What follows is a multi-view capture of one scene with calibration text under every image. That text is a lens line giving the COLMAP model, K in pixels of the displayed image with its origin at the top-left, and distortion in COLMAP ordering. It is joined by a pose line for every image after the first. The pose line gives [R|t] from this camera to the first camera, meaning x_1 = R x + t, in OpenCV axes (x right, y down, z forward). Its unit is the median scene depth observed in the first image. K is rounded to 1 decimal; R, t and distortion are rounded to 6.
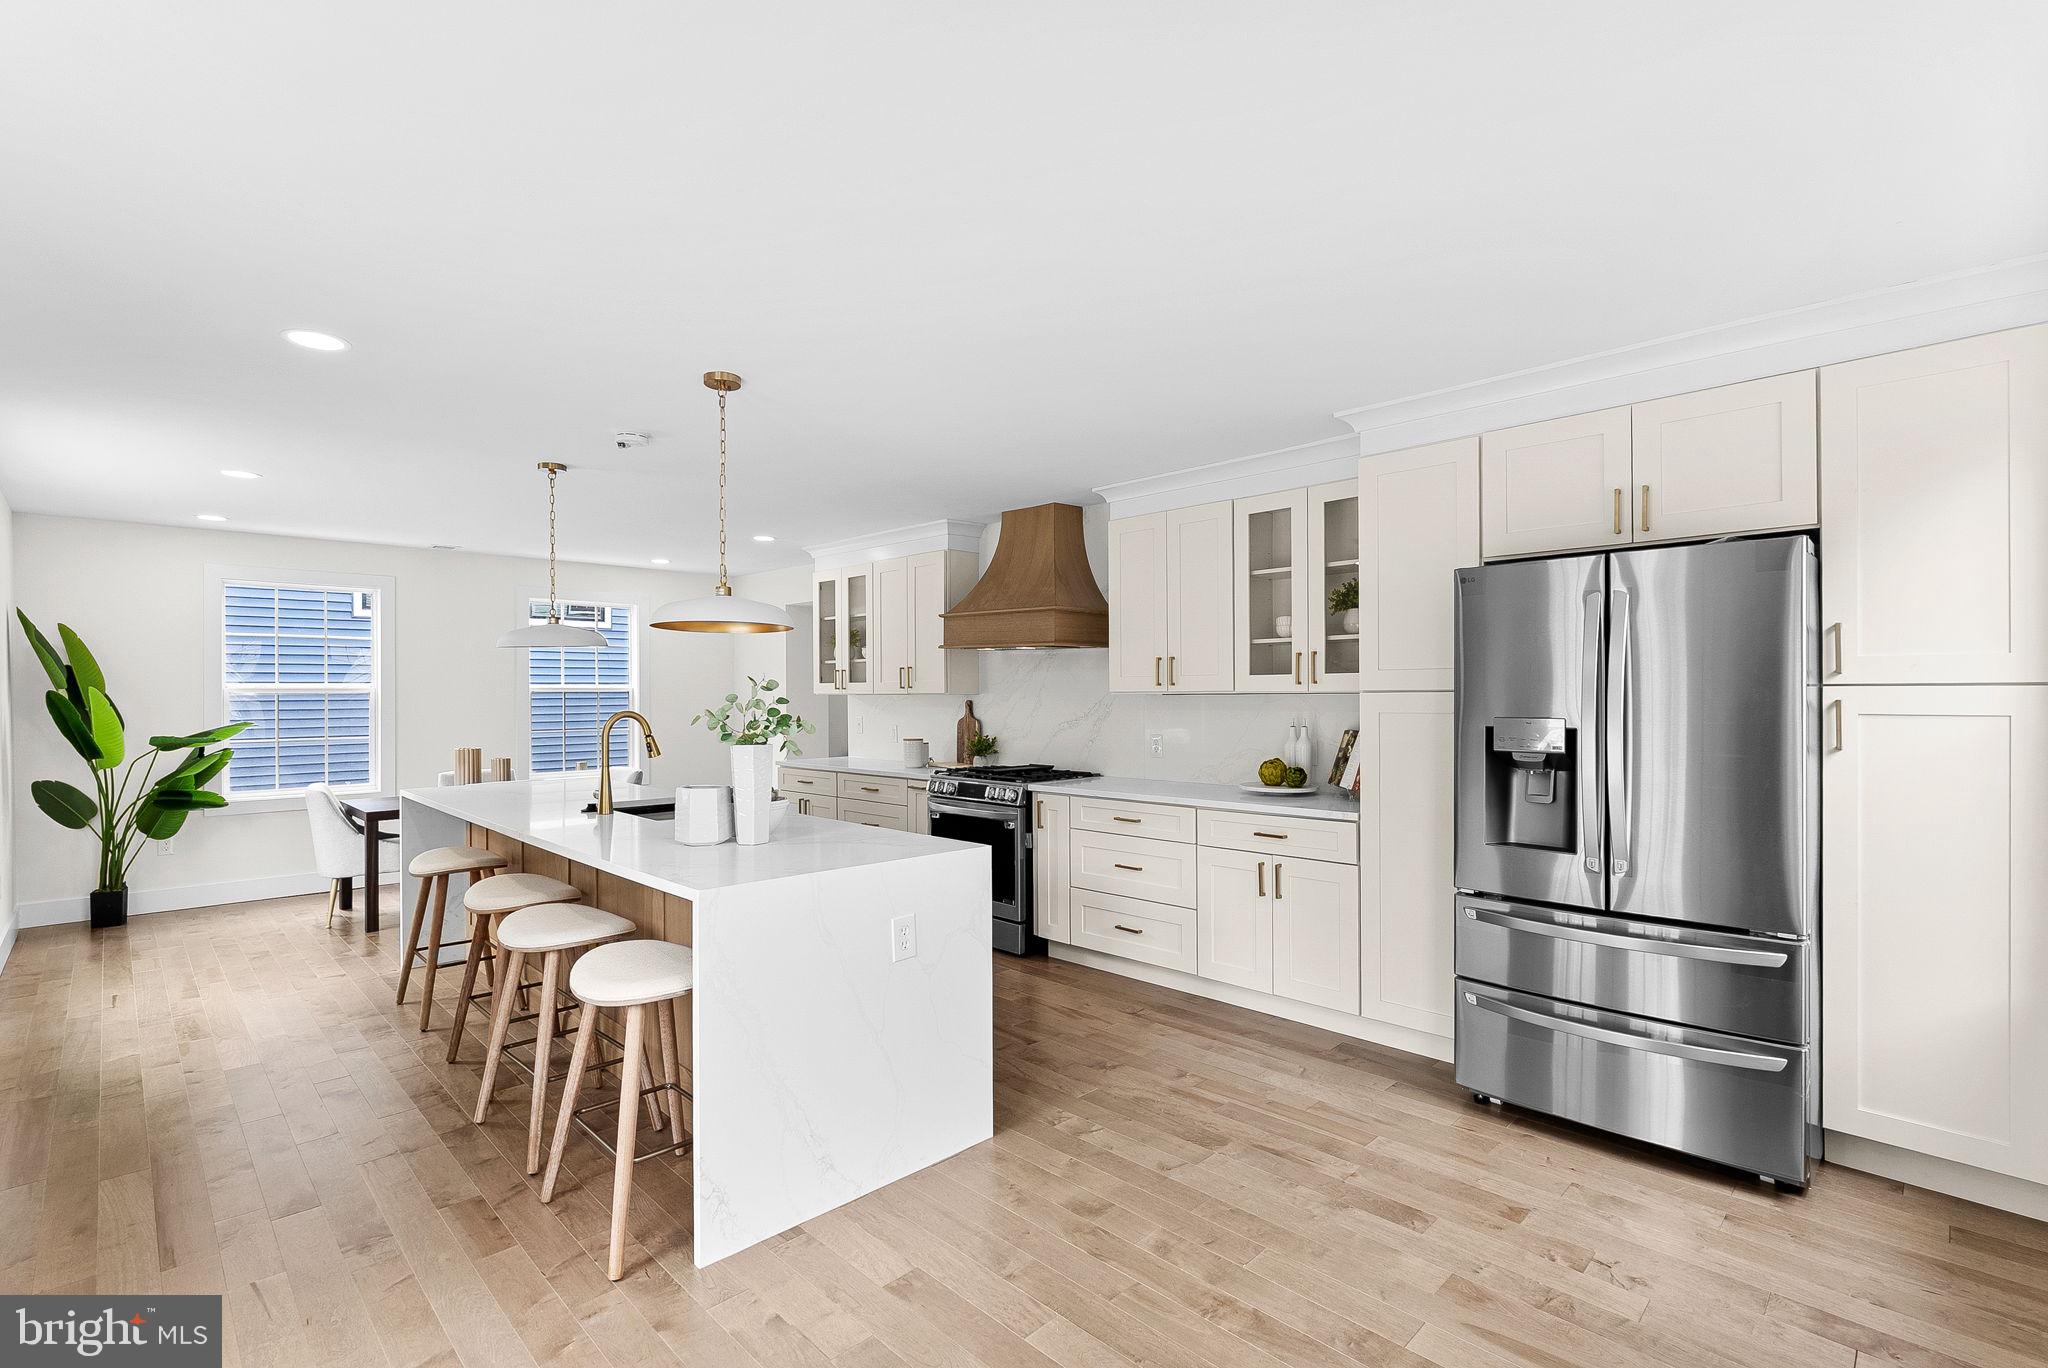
lens RADIAL K [[946.1, 0, 1015.8], [0, 946.1, 682.6], [0, 0, 1]] dist [-0.001695, 0.001120]
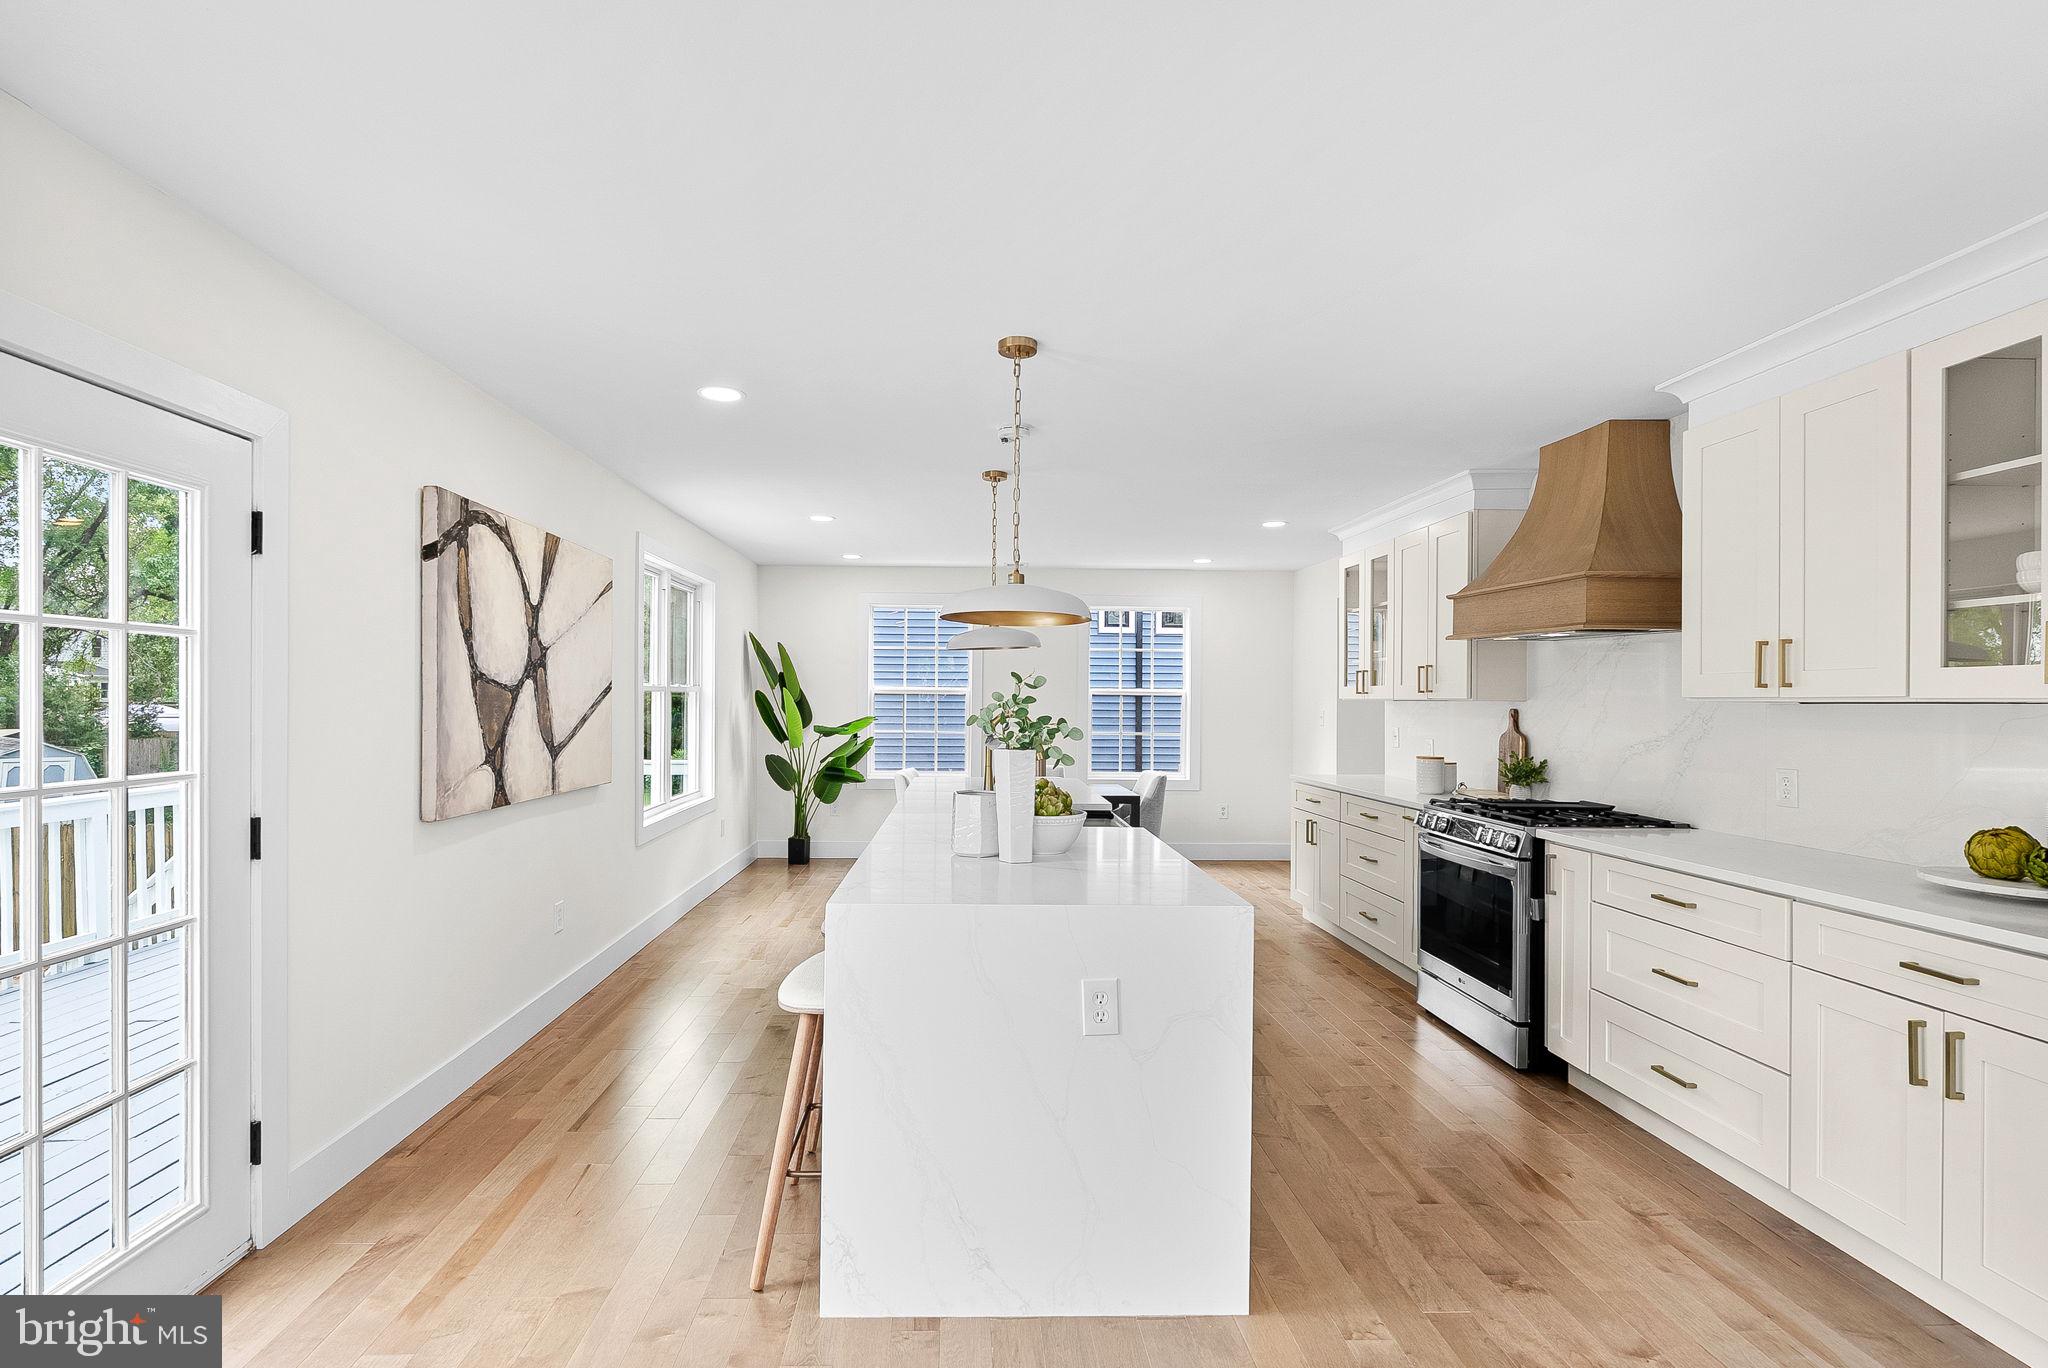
lens RADIAL K [[946.1, 0, 1015.0], [0, 946.1, 693.3], [0, 0, 1]] dist [-0.001695, 0.001120]
pose [[0.732154, 0.005004, -0.681121, 0.202869], [-0.004310, 0.999987, 0.002713, 0.006912], [0.681125, 0.000949, 0.732166, 0.221223]]
